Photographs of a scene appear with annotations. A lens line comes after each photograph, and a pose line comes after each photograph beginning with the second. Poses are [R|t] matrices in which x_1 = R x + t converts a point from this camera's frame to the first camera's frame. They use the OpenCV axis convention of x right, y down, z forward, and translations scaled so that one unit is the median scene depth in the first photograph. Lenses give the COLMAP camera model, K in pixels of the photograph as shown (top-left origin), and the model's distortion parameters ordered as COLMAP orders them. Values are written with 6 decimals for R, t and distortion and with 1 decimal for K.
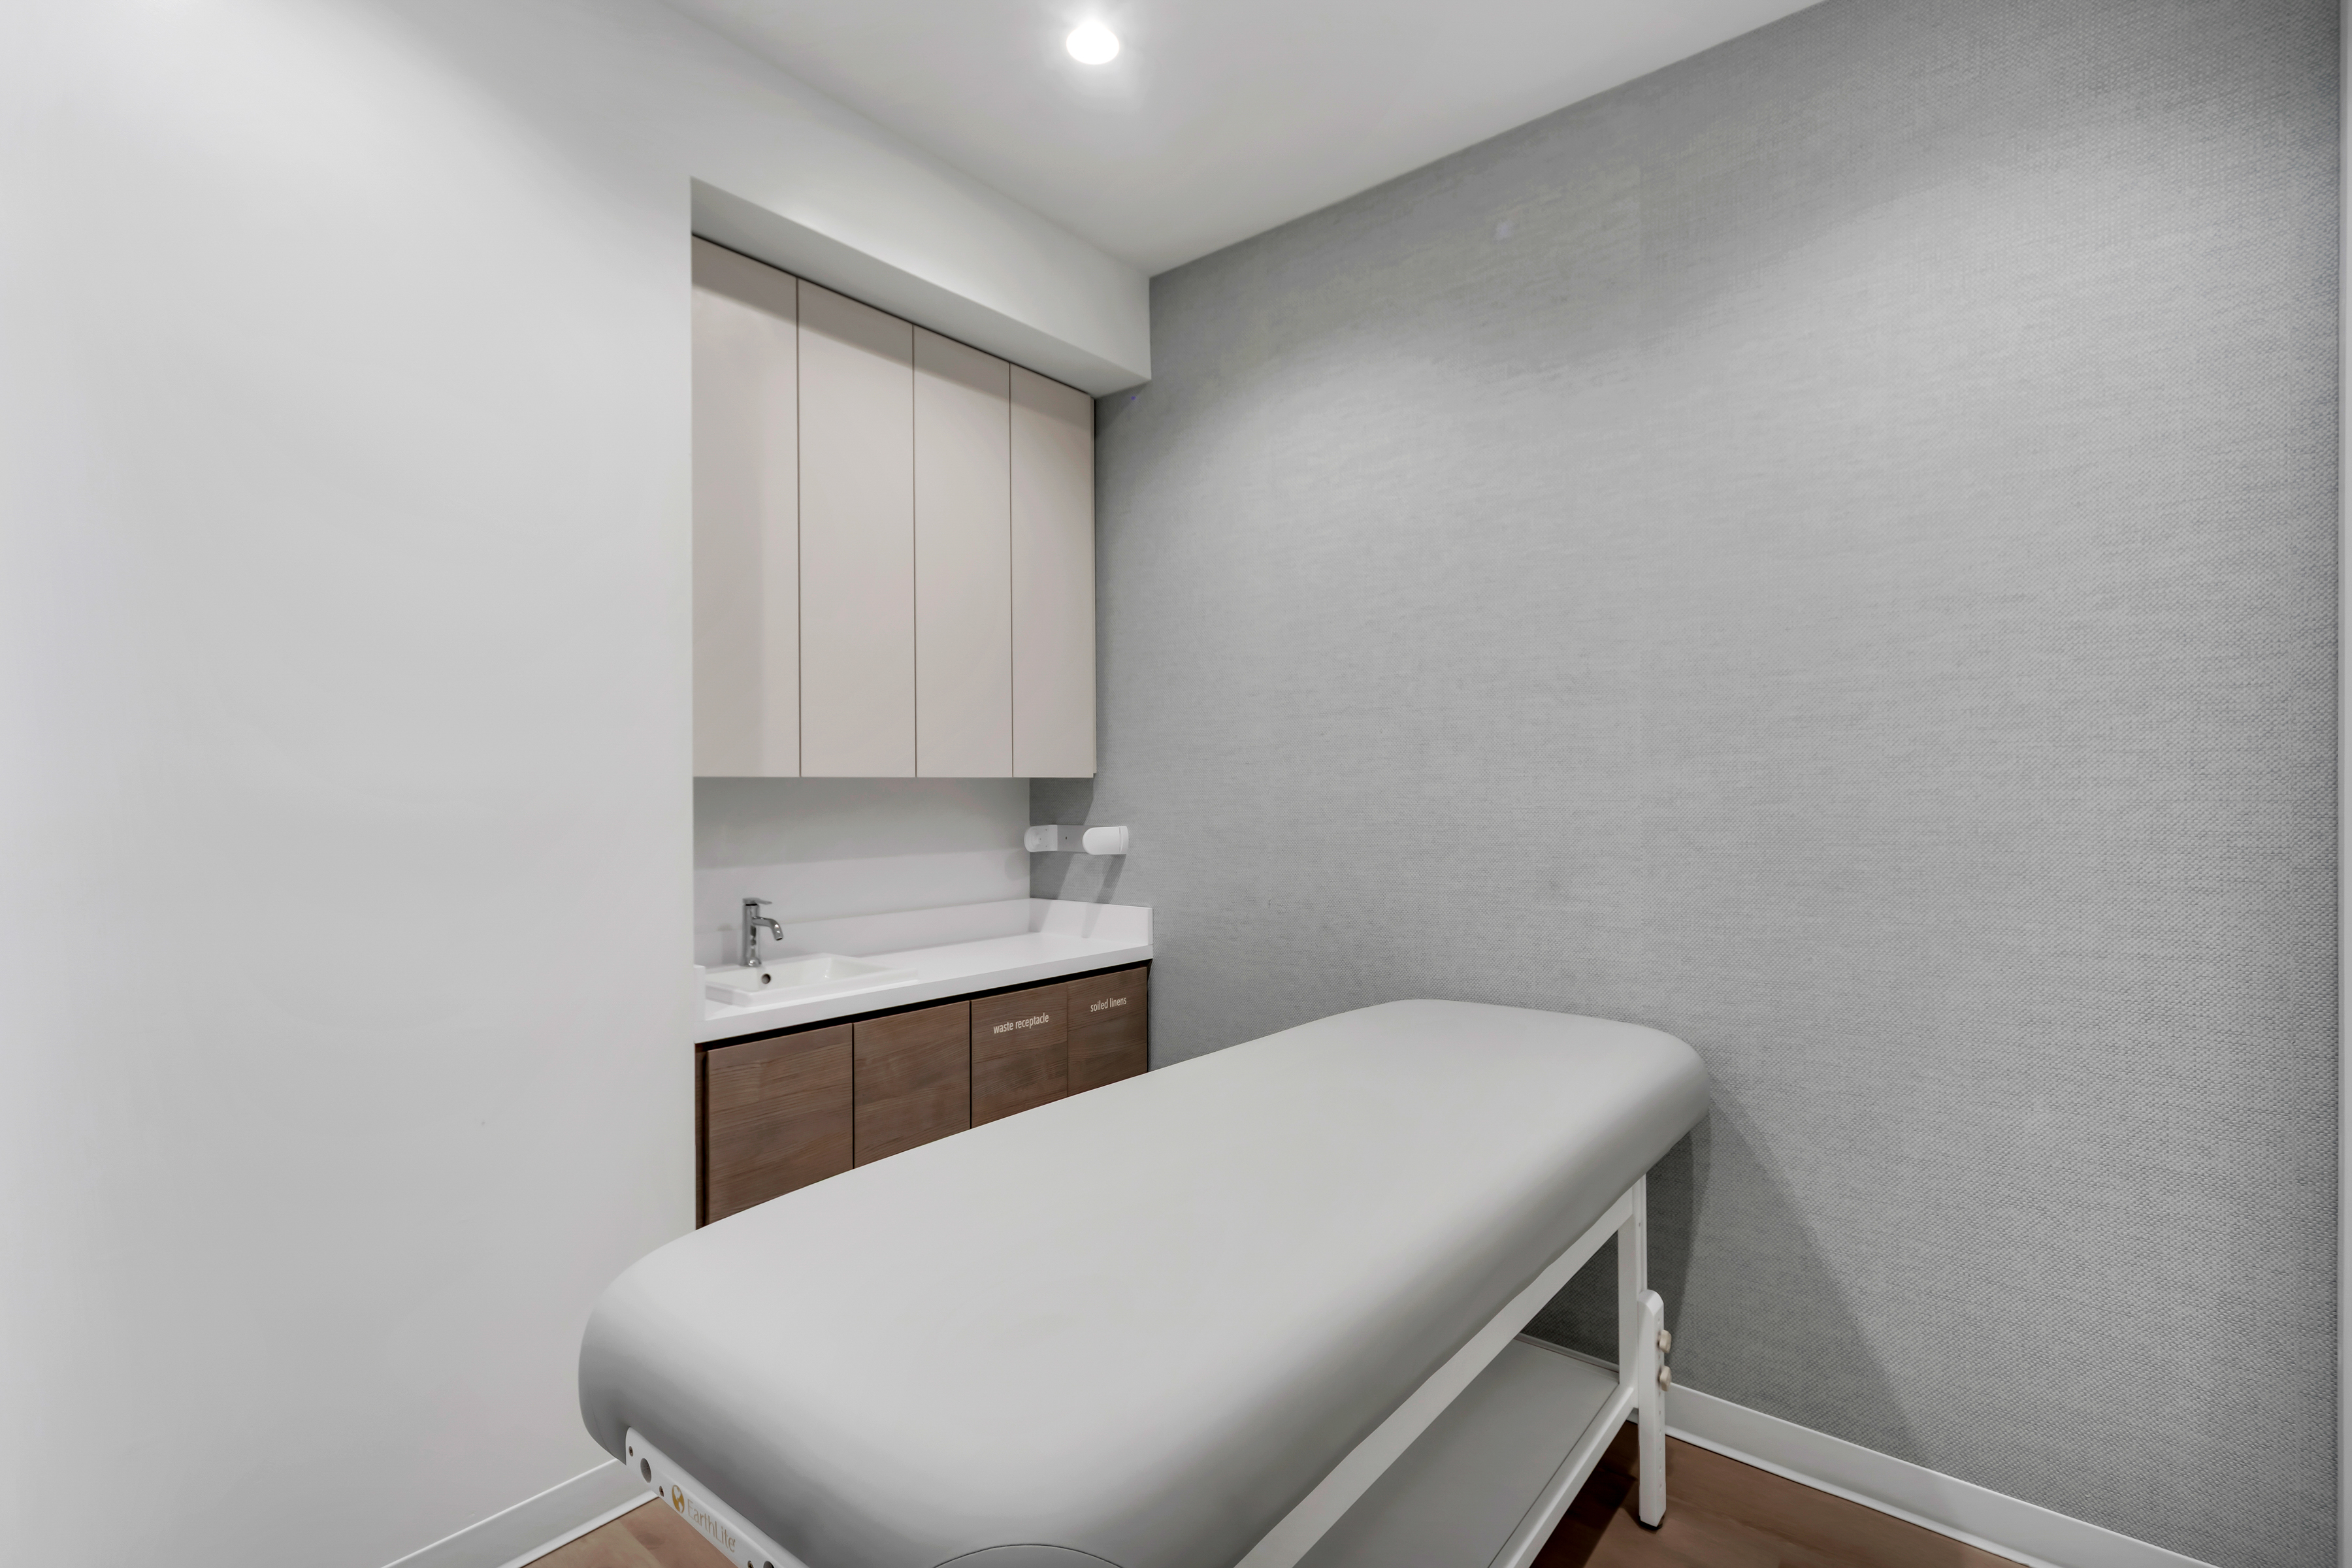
lens RADIAL K [[1061.6, 0, 1171.6], [0, 1061.6, 792.3], [0, 0, 1]] dist [0.000782, -0.000018]
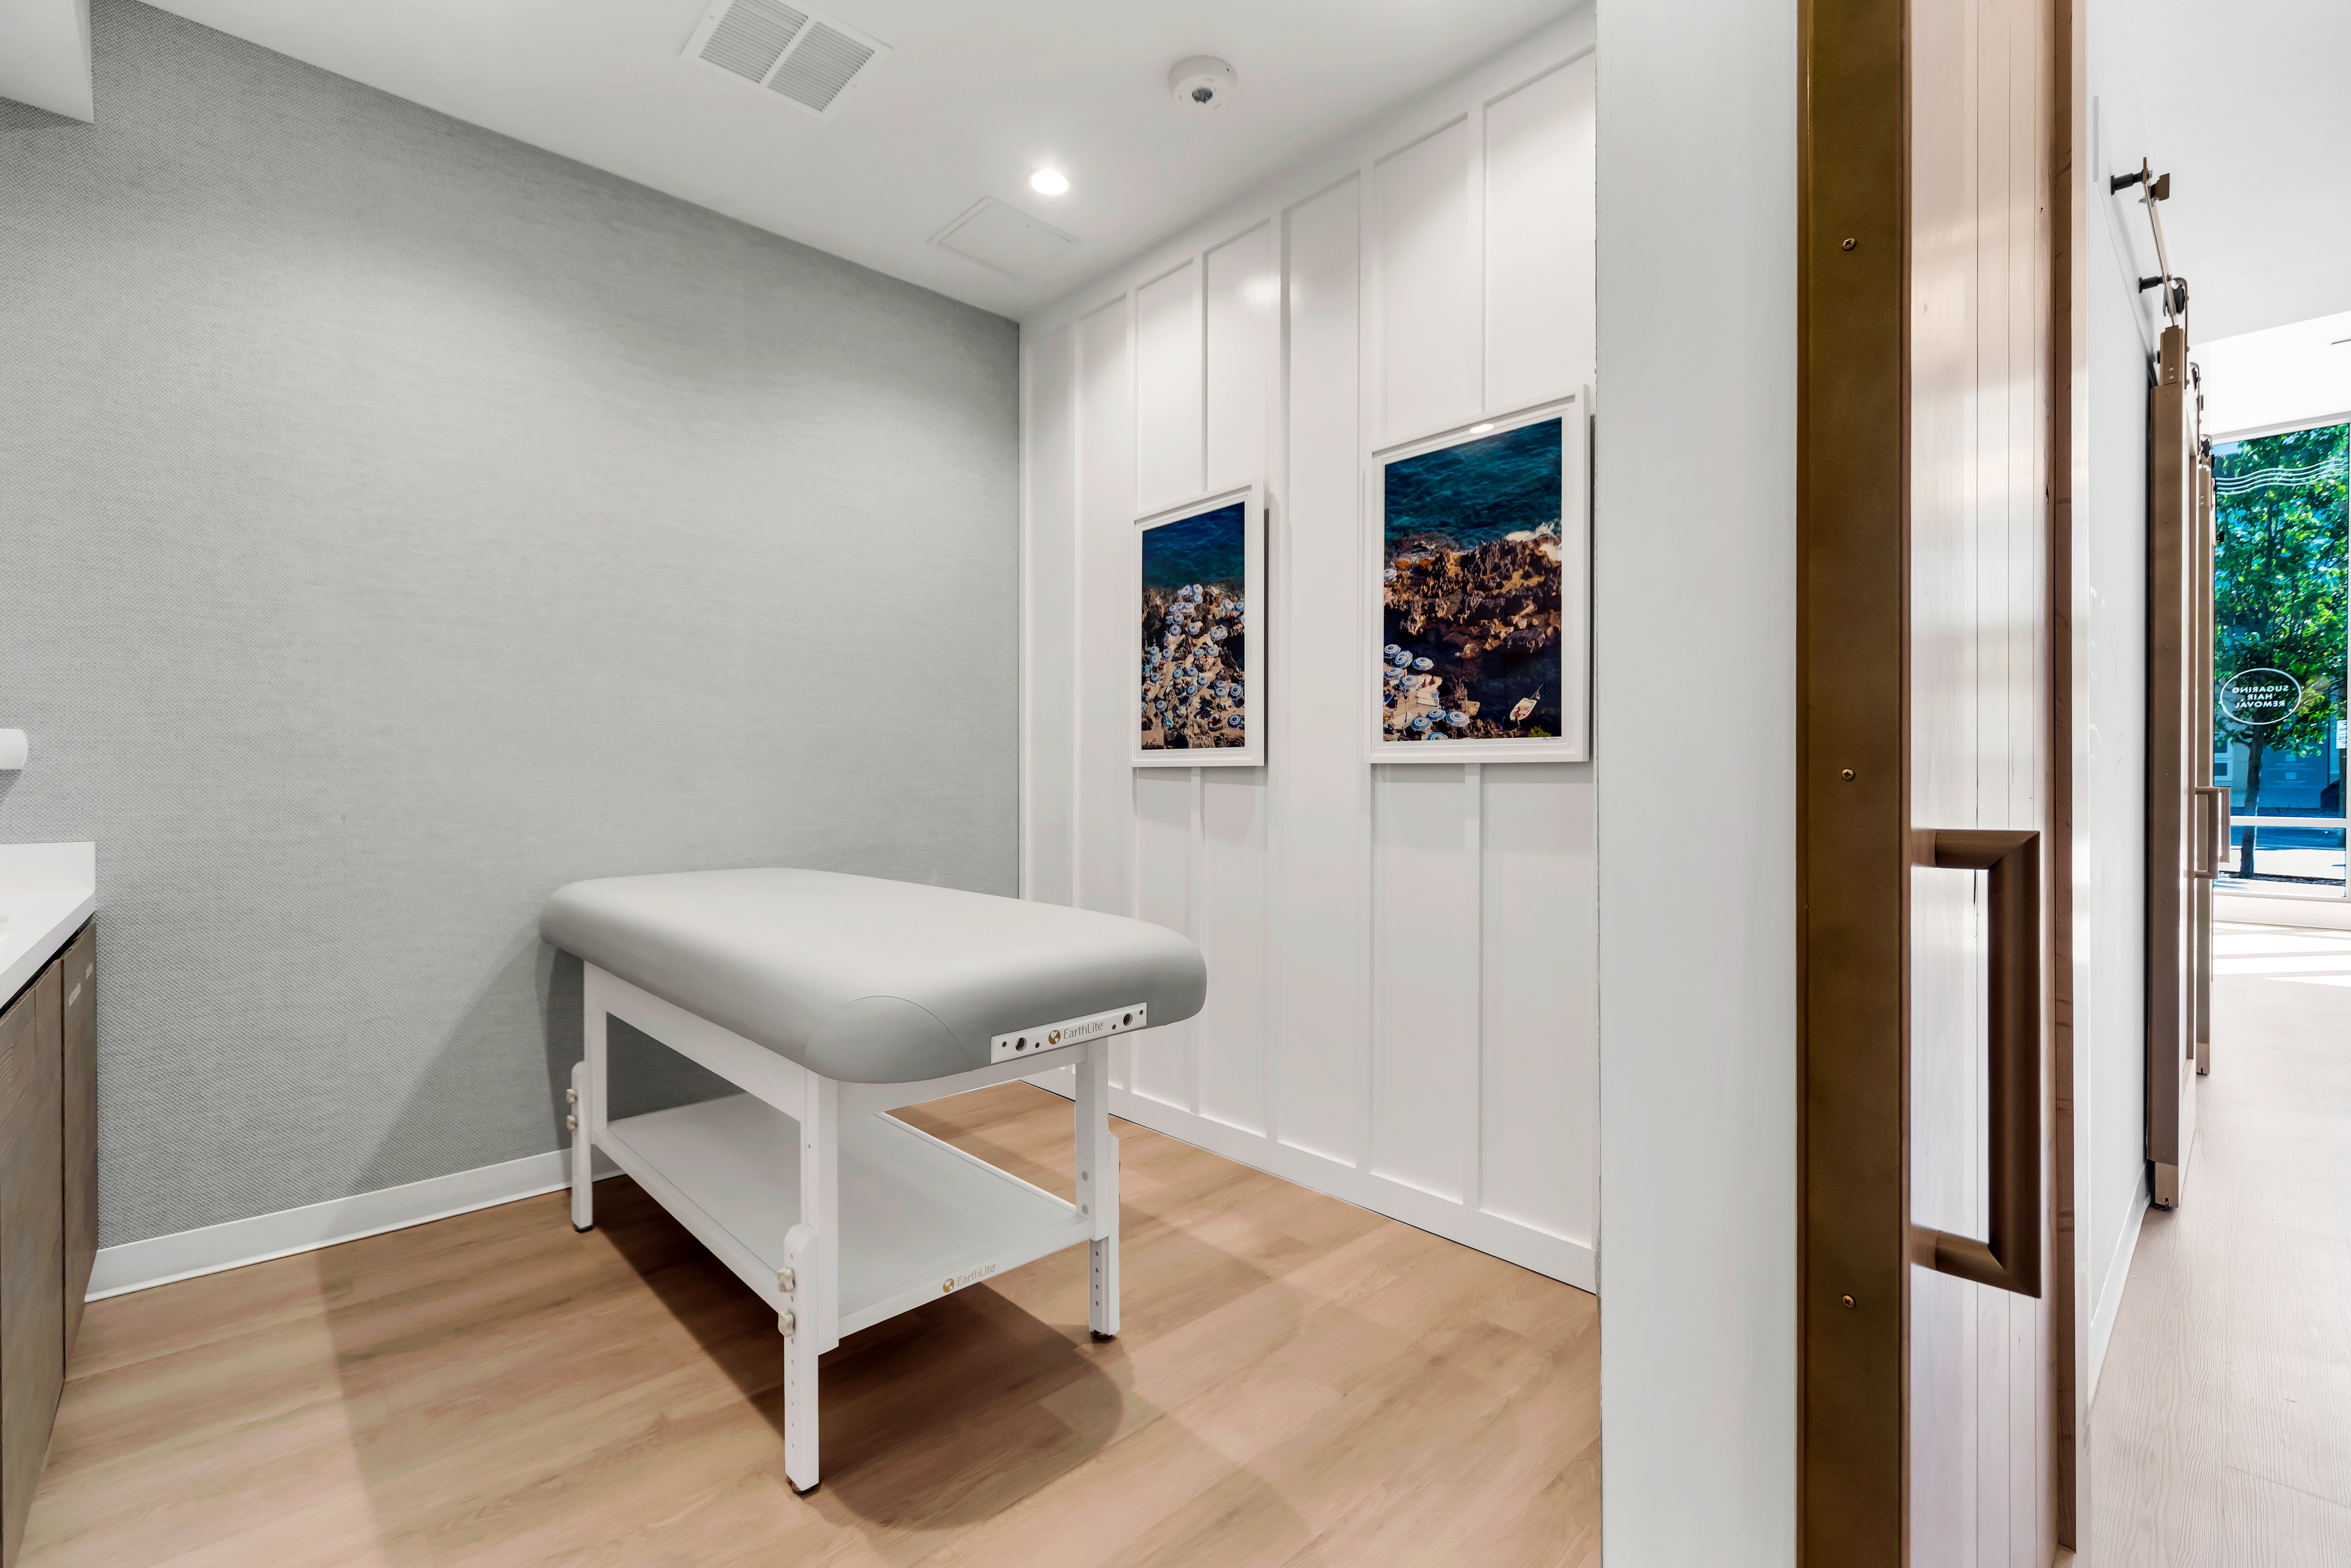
lens RADIAL K [[1024.1, 0, 1186.9], [0, 1024.1, 784.7], [0, 0, 1]] dist [0.001711, -0.000077]
pose [[0.121685, -0.003871, 0.992561, -0.796053], [0.001570, 0.999992, 0.003707, 0.085641], [-0.992568, 0.001108, 0.121690, 0.204341]]
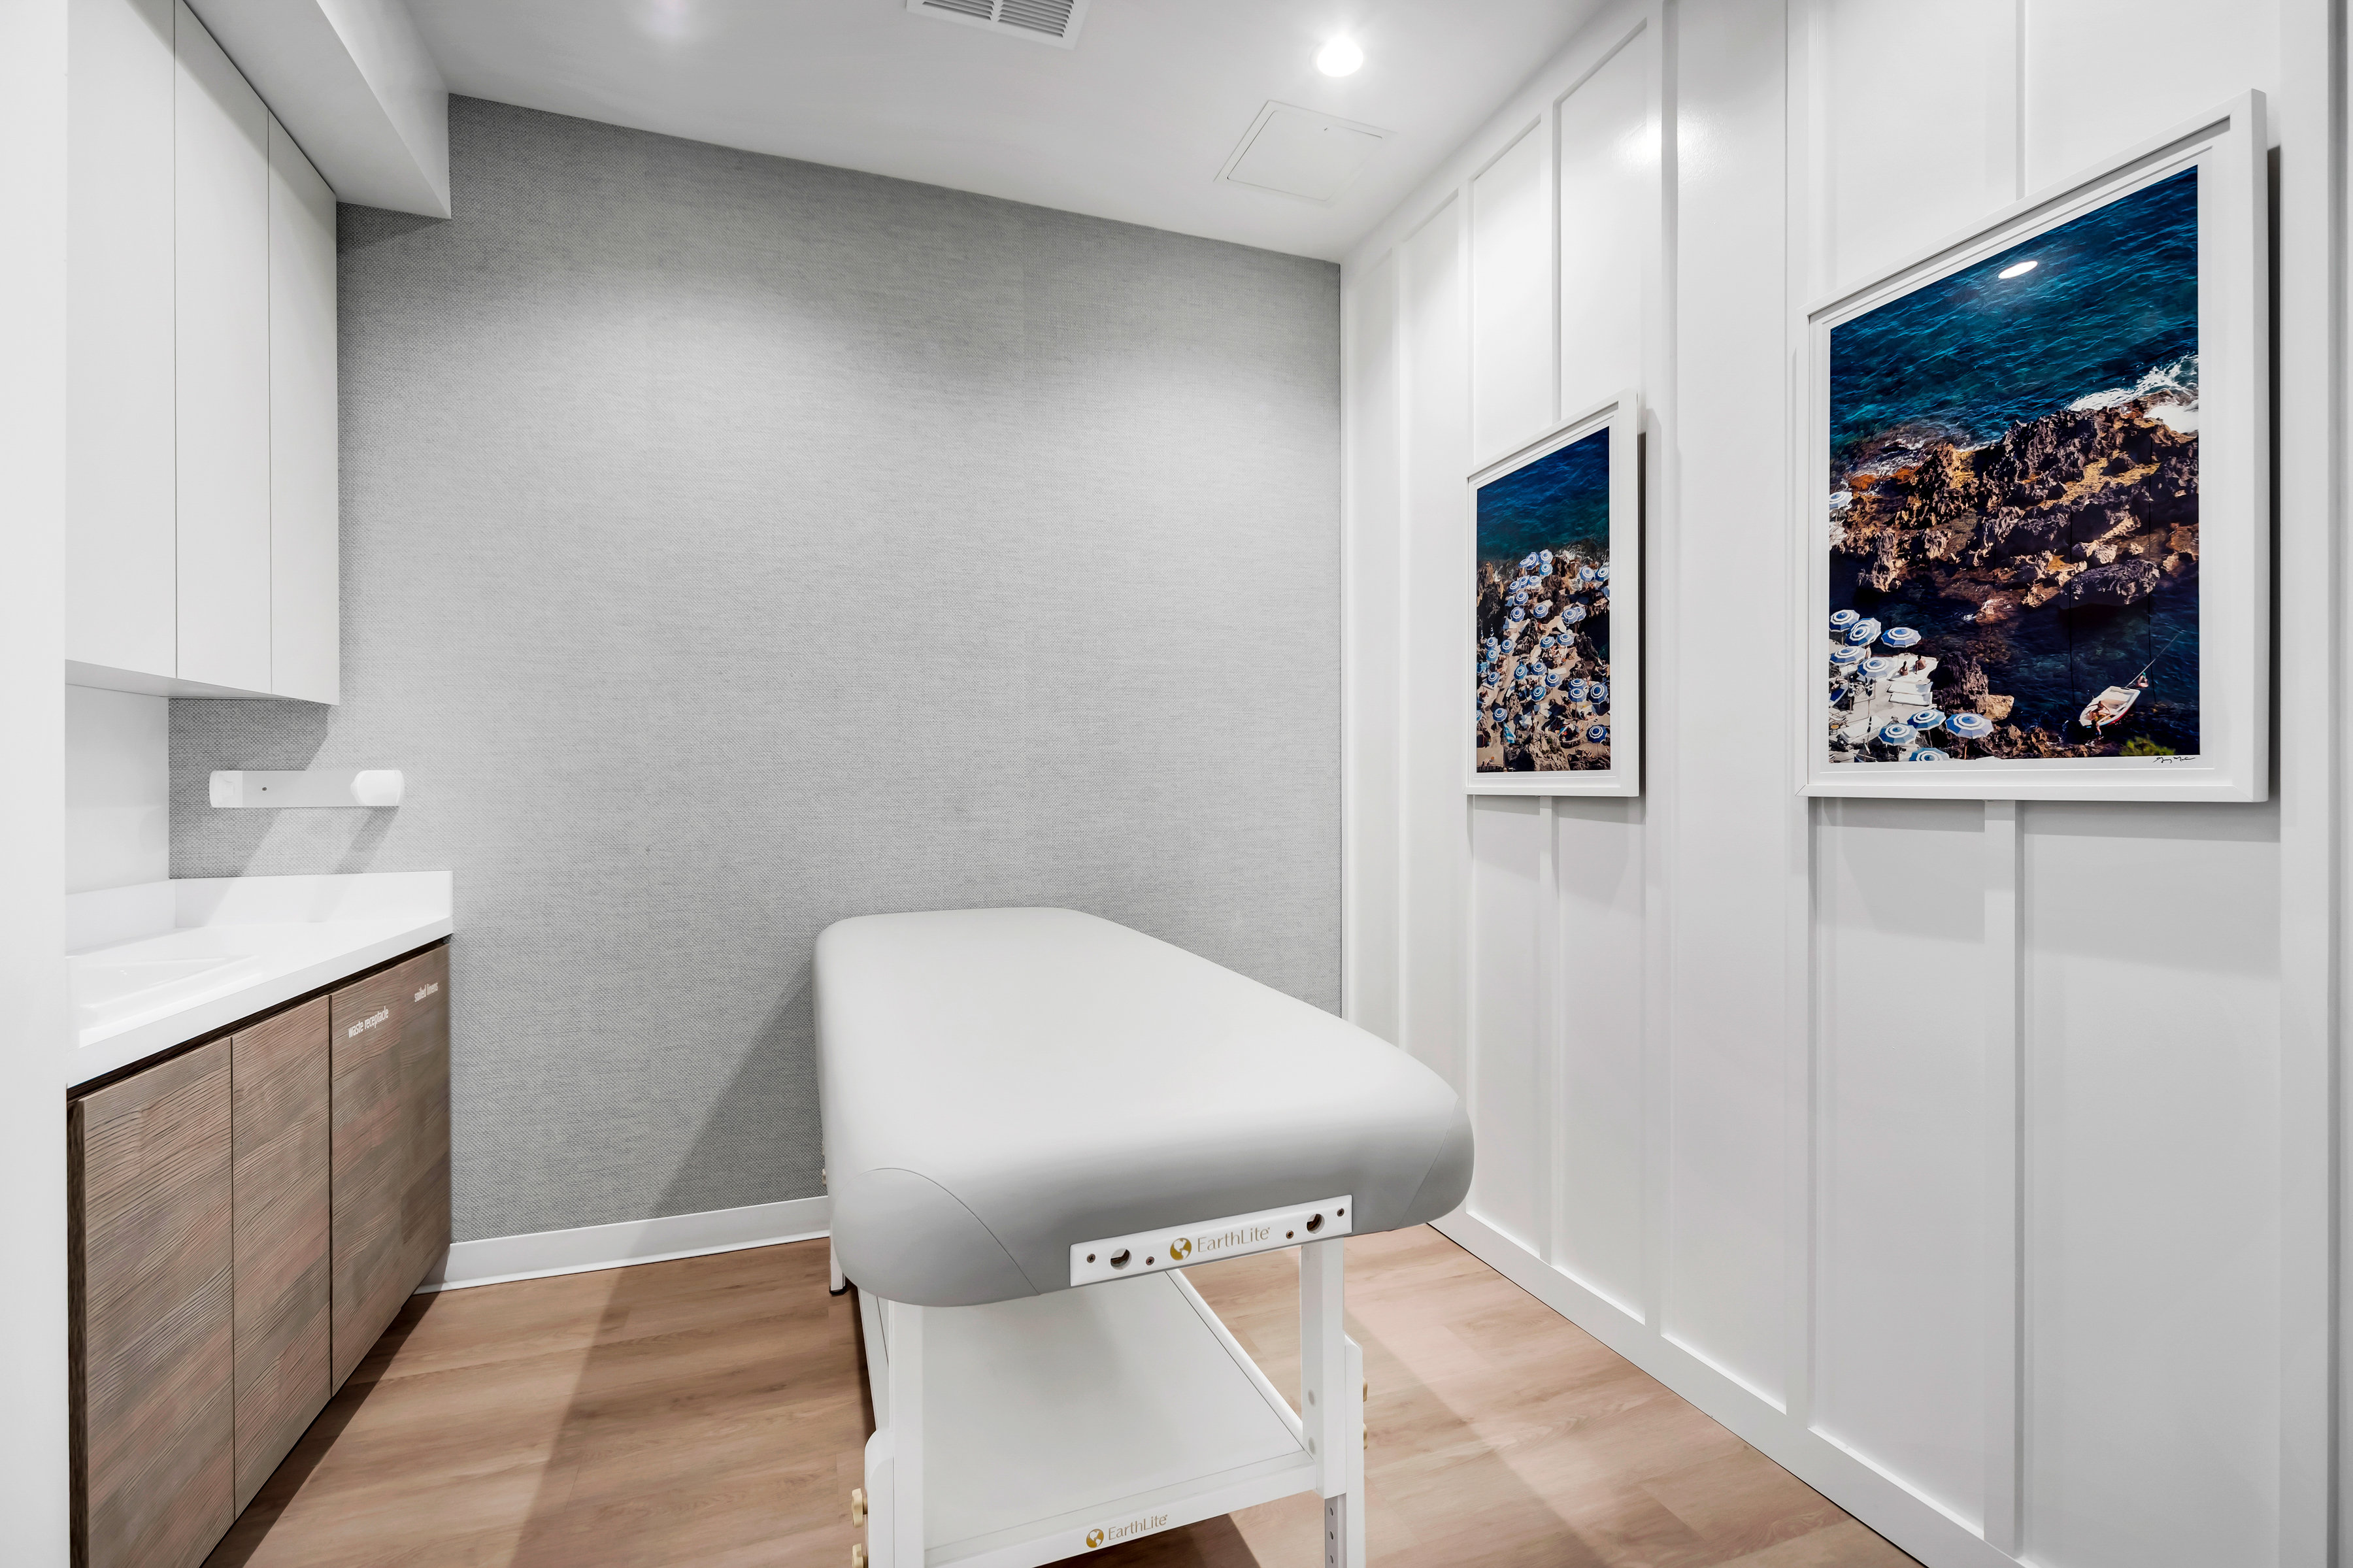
lens RADIAL K [[1024.9, 0, 1187.9], [0, 1024.9, 784.7], [0, 0, 1]] dist [0.001711, -0.000077]
pose [[0.508493, 0.002068, 0.861063, -0.511134], [0.002813, 0.999988, -0.004064, 0.060643], [-0.861061, 0.004489, 0.508481, 0.150513]]
